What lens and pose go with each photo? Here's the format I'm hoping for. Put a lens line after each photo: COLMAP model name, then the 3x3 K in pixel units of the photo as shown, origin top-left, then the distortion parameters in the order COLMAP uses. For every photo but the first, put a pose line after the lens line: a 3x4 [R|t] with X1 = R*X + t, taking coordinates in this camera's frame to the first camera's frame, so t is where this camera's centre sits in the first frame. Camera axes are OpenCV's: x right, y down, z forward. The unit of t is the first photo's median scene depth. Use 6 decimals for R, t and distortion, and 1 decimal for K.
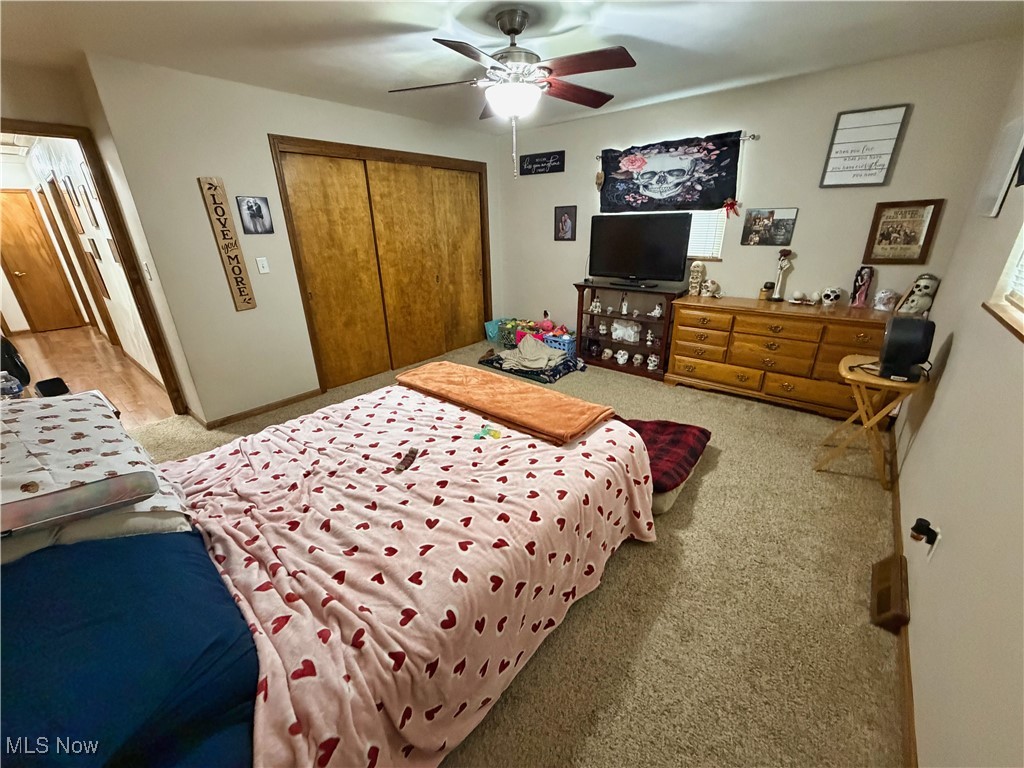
lens RADIAL K [[409.9, 0, 508.4], [0, 409.9, 385.5], [0, 0, 1]] dist [-0.001598, 0.000313]
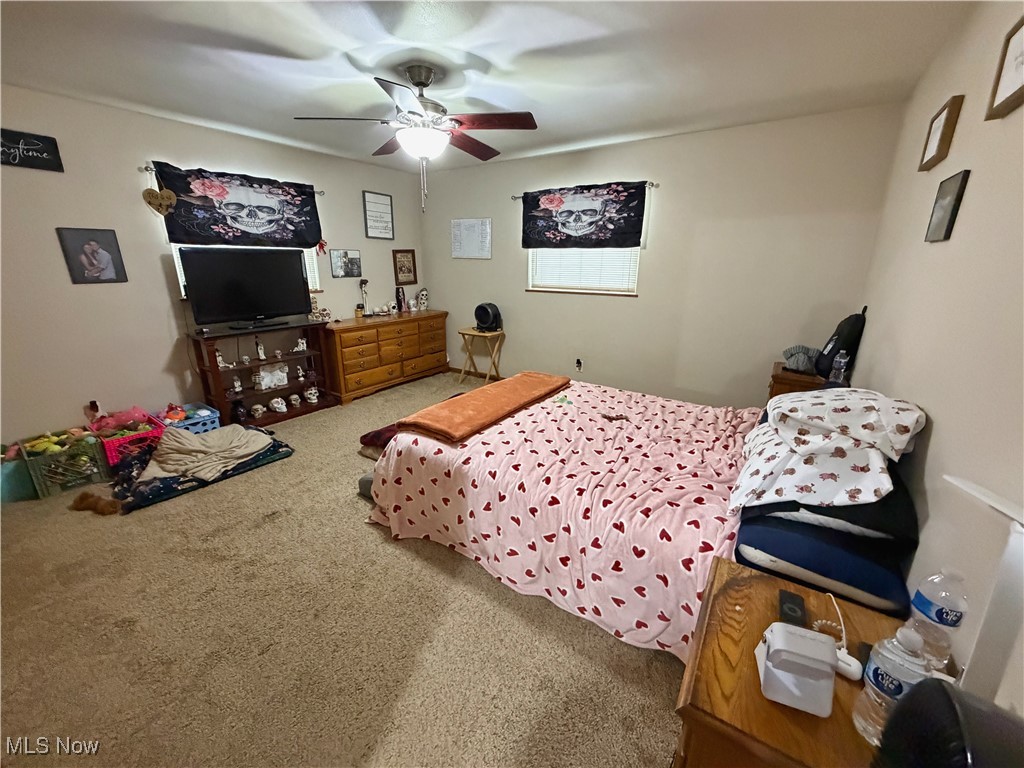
lens RADIAL K [[409.9, 0, 515.9], [0, 409.9, 385.6], [0, 0, 1]] dist [-0.001598, 0.000313]
pose [[-0.110011, -0.271327, 0.956180, -0.710589], [0.363341, 0.884457, 0.292778, -0.208477], [-0.925138, 0.379628, 0.001284, 0.588681]]
